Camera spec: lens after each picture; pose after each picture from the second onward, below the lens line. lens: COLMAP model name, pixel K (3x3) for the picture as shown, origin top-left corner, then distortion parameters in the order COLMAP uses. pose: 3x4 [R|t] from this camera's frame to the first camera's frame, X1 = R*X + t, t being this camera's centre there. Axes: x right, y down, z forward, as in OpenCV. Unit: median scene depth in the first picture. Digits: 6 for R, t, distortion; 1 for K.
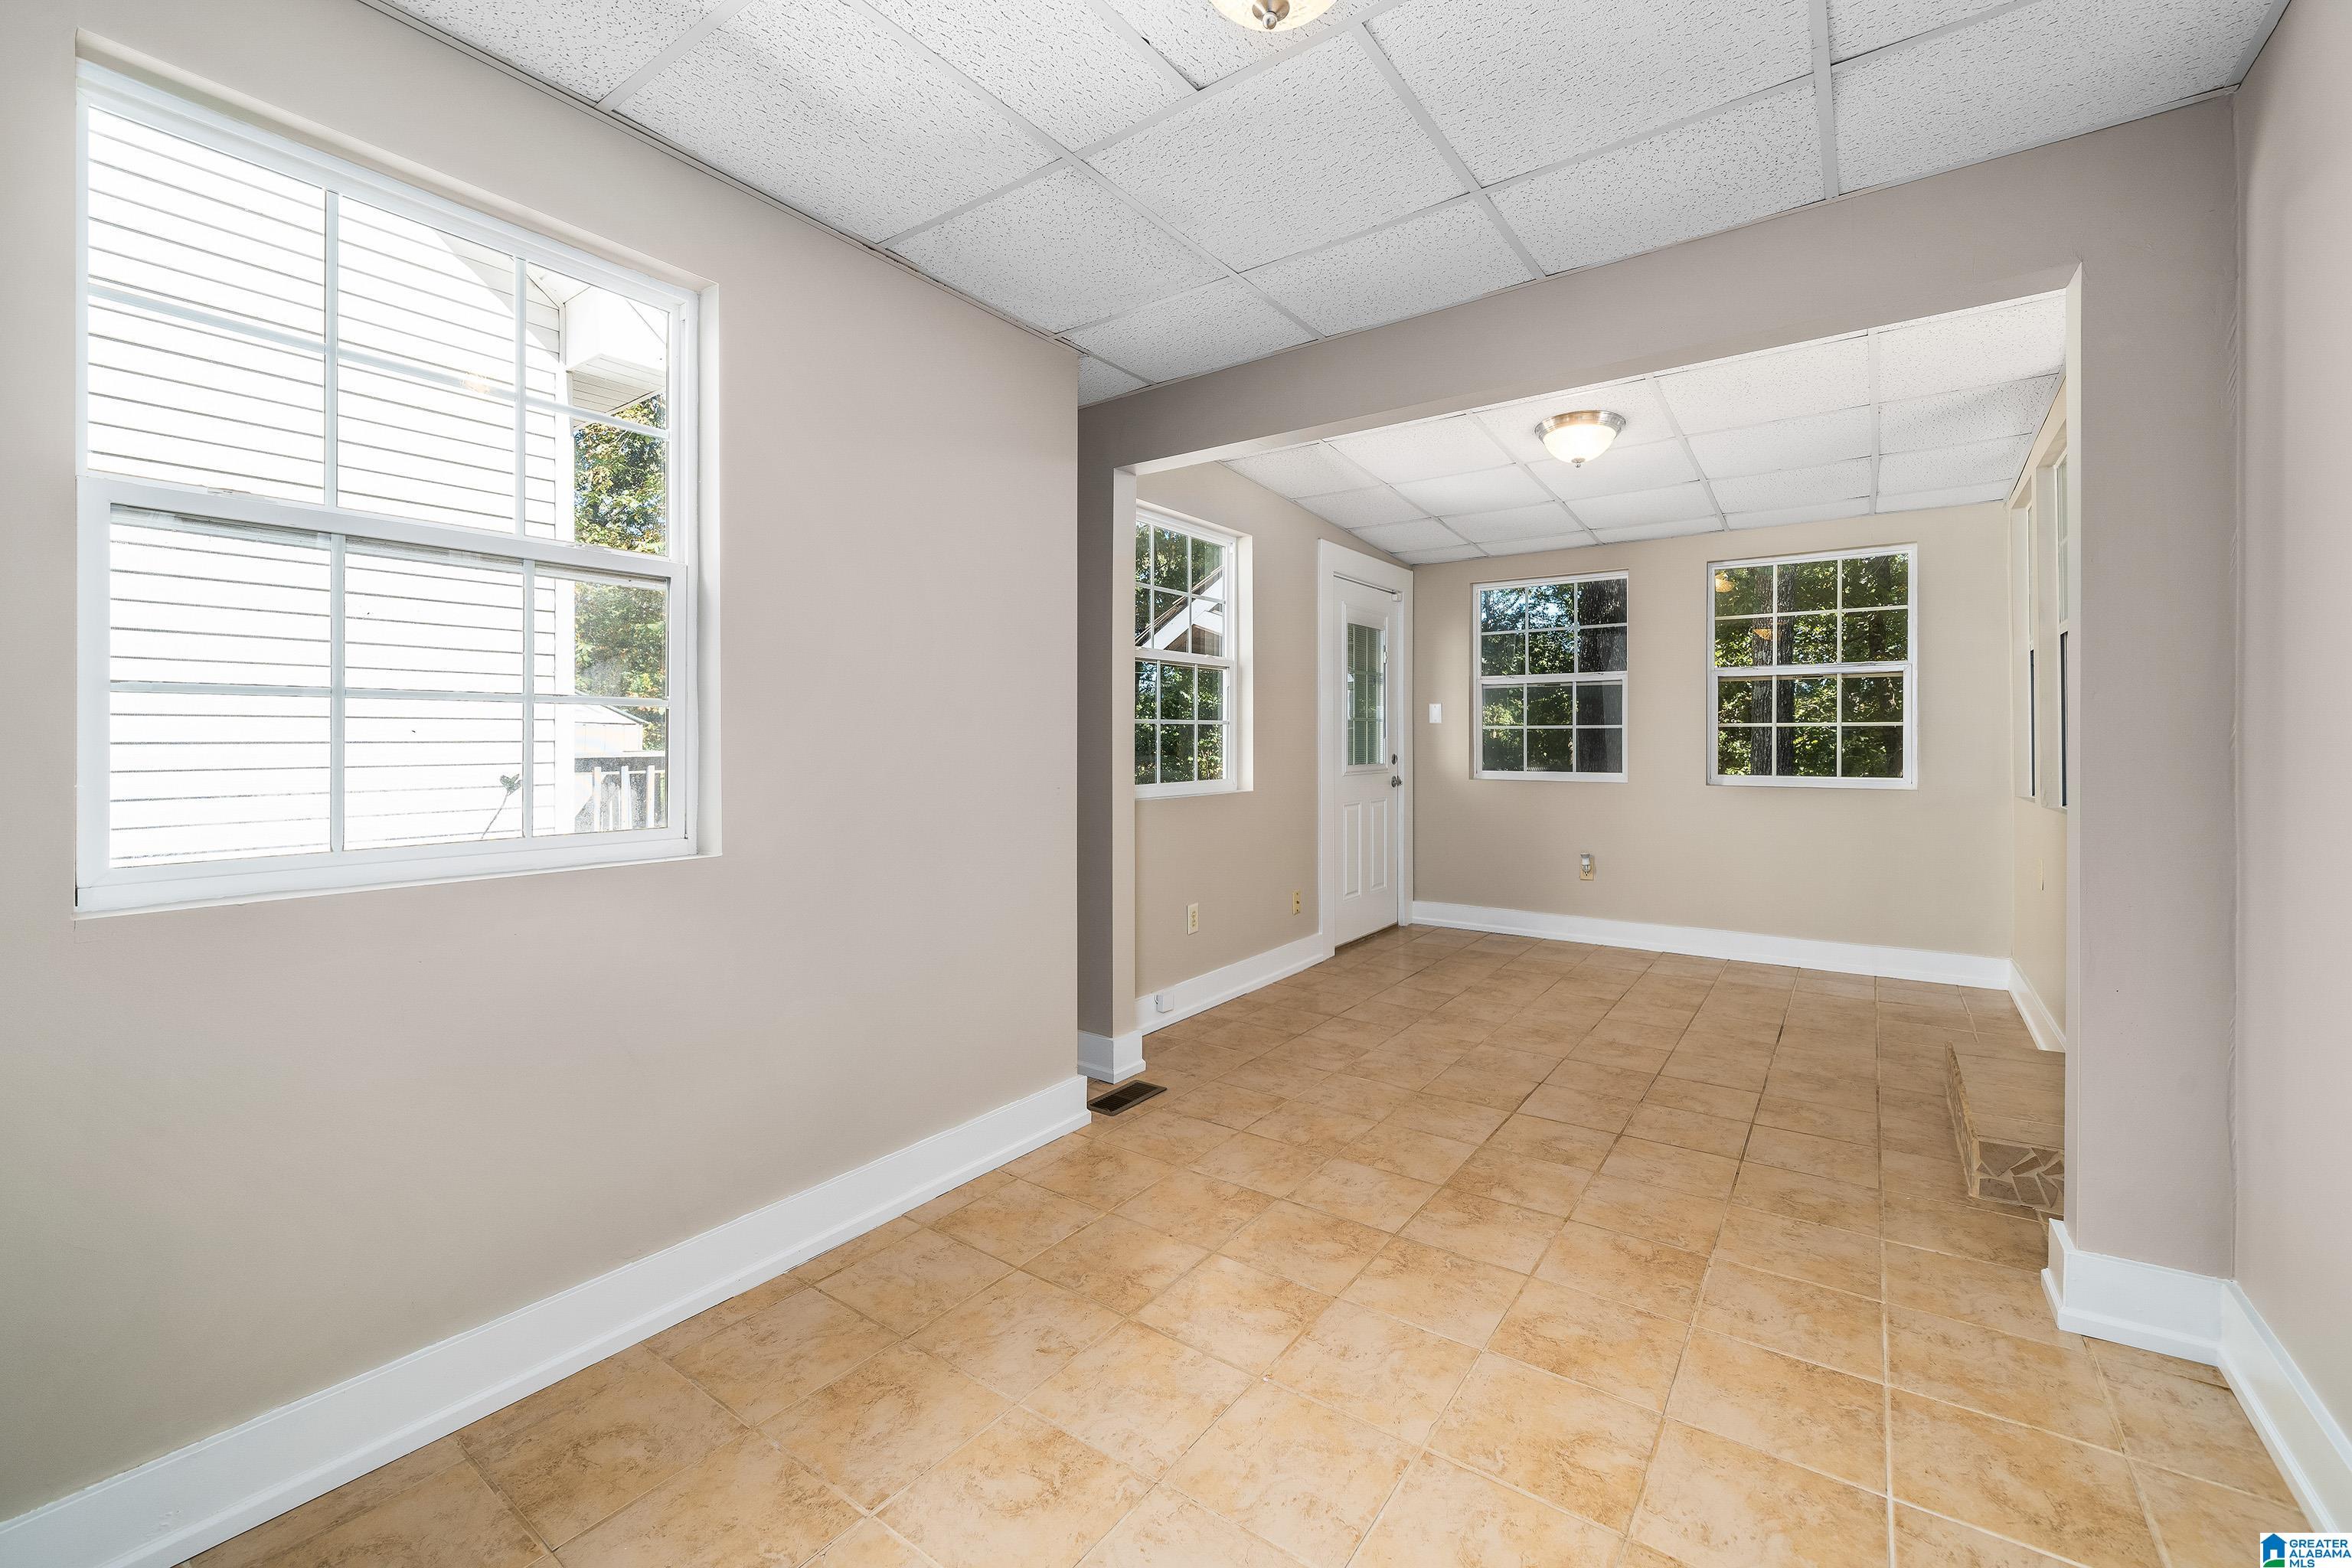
lens RADIAL K [[959.6, 0, 1176.3], [0, 959.6, 746.2], [0, 0, 1]] dist [-0.000208, -0.000033]
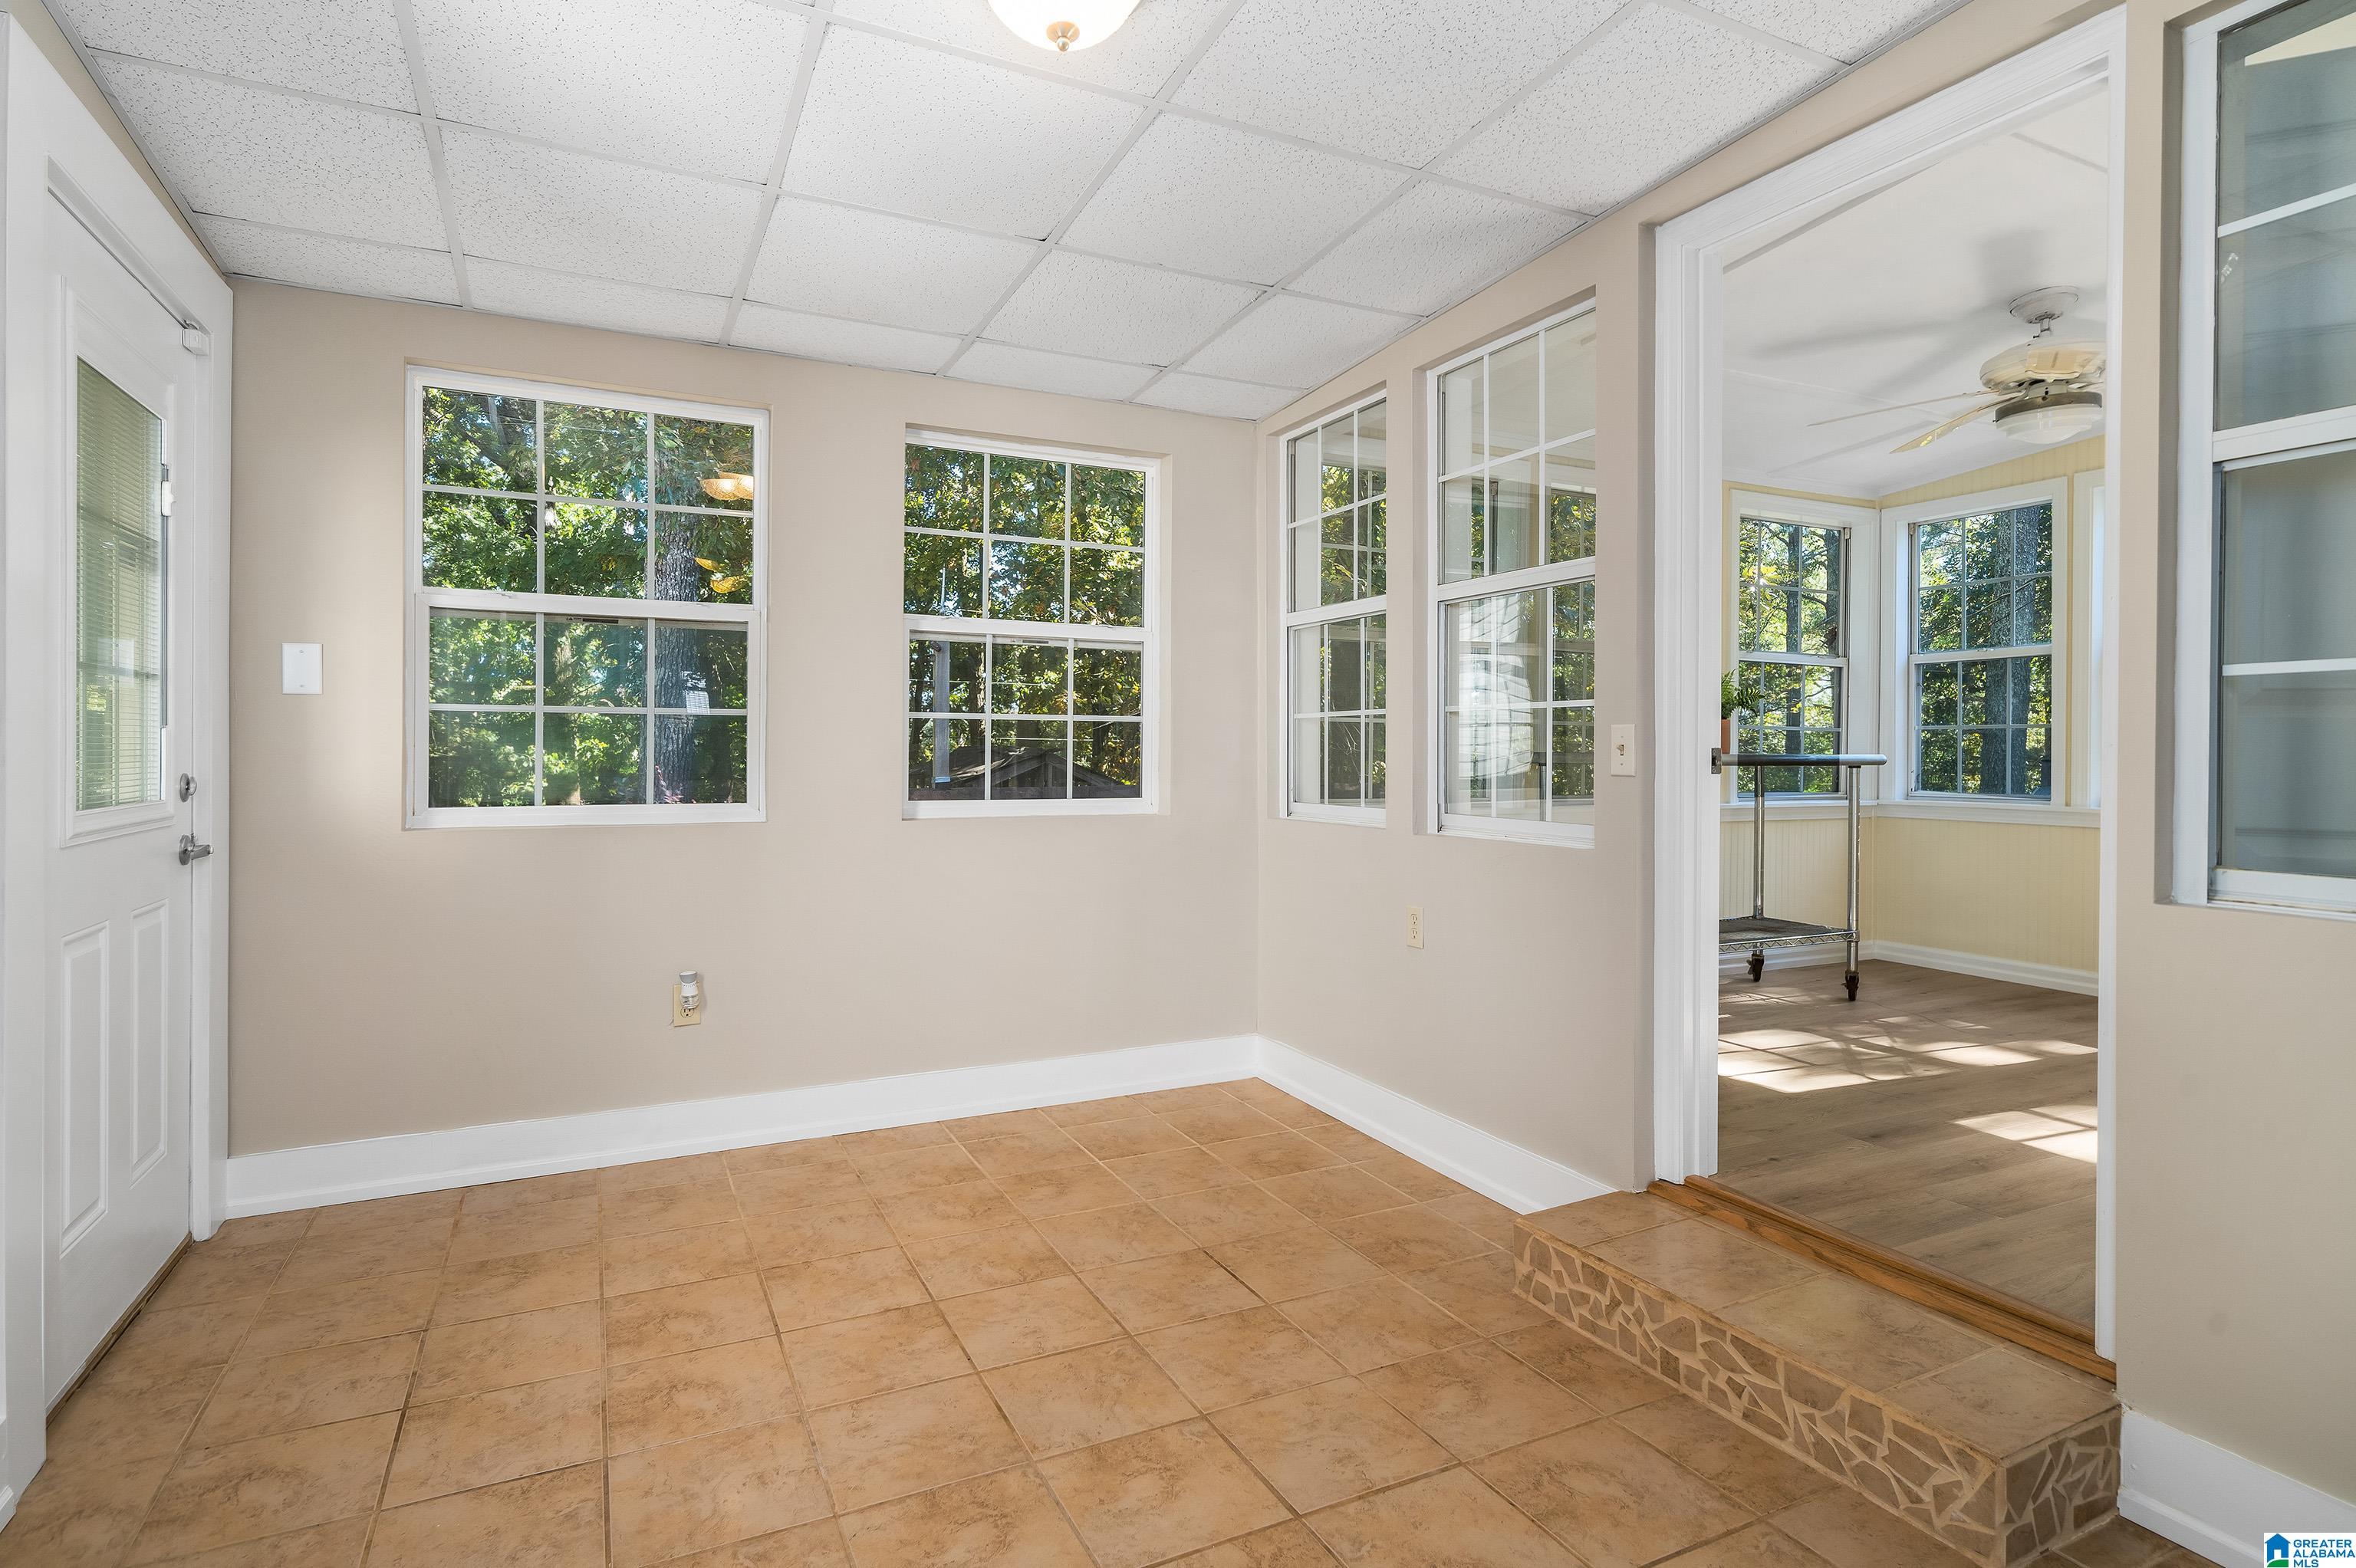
lens RADIAL K [[1219.0, 0, 1176.3], [0, 1219.0, 755.6], [0, 0, 1]] dist [0.002268, 0.000006]
pose [[0.472451, -0.003313, 0.881351, -0.002085], [0.001036, 0.999994, 0.003204, -0.000155], [-0.881356, -0.000601, 0.472452, 0.513687]]
